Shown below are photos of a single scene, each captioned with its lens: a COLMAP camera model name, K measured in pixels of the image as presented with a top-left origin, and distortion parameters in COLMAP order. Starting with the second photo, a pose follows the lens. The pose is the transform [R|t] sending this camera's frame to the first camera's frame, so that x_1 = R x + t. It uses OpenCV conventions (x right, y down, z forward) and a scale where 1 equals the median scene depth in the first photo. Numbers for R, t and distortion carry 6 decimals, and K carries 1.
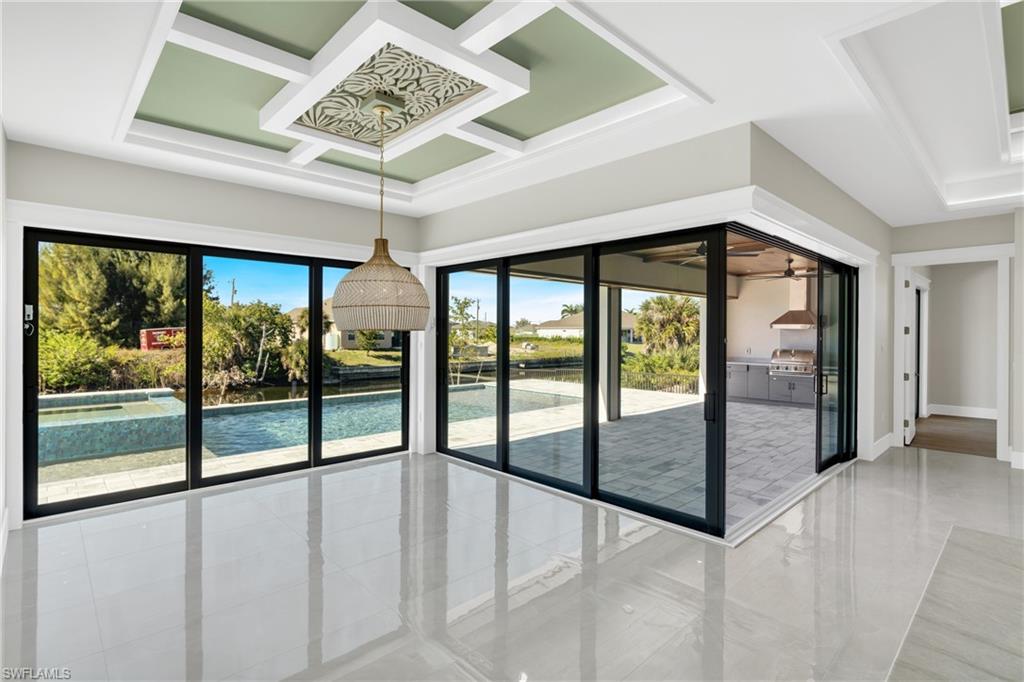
lens RADIAL K [[483.6, 0, 510.2], [0, 483.6, 335.2], [0, 0, 1]] dist [0.002000, -0.000034]
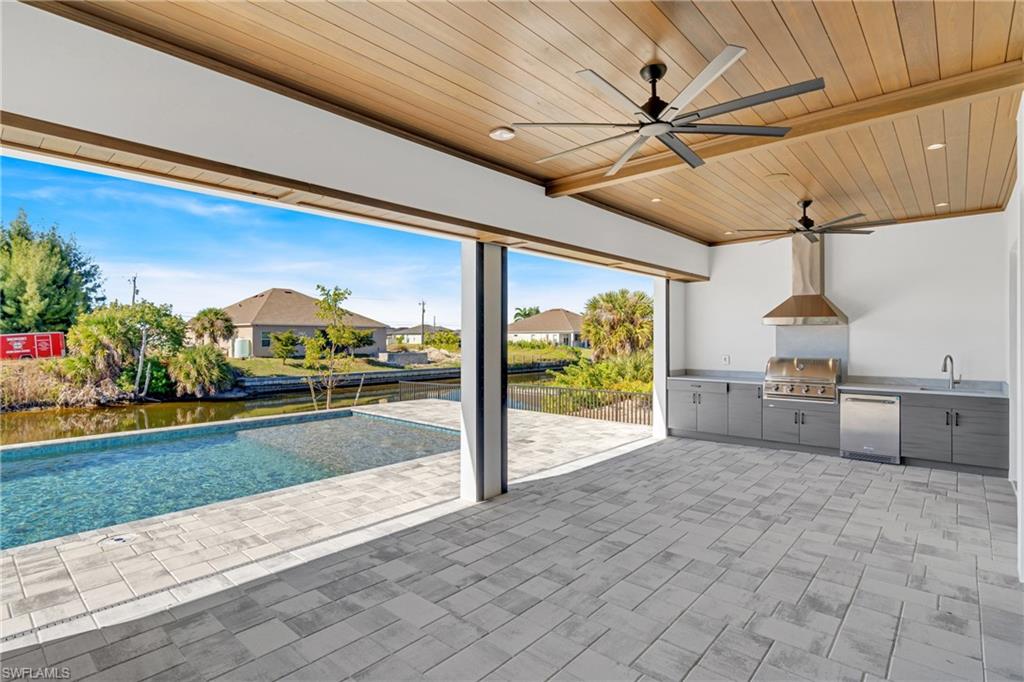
lens RADIAL K [[483.6, 0, 510.7], [0, 483.6, 337.1], [0, 0, 1]] dist [0.002000, -0.000034]
pose [[0.996729, -0.003685, 0.080735, 0.050380], [0.004275, 0.999965, -0.007141, 0.001719], [-0.080706, 0.007463, 0.996710, 0.124983]]
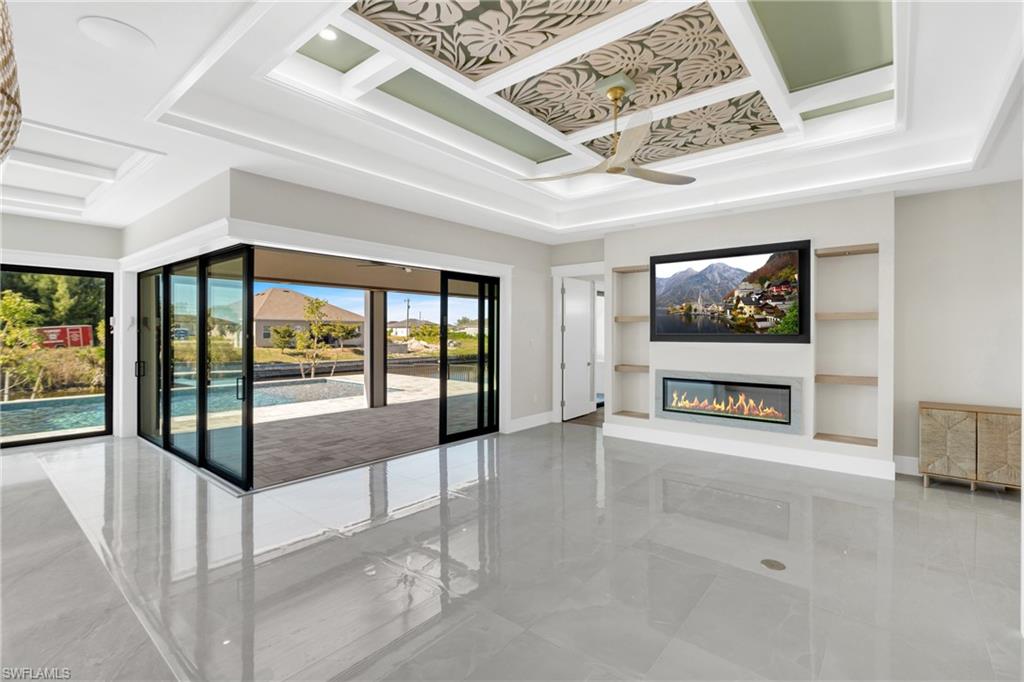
lens RADIAL K [[462.0, 0, 519.7], [0, 462.0, 333.3], [0, 0, 1]] dist [0.000371, 0.000454]
pose [[0.993186, -0.000758, 0.116538, 0.109764], [0.000745, 1.000000, 0.000157, 0.000379], [-0.116538, -0.000069, 0.993186, -0.032015]]
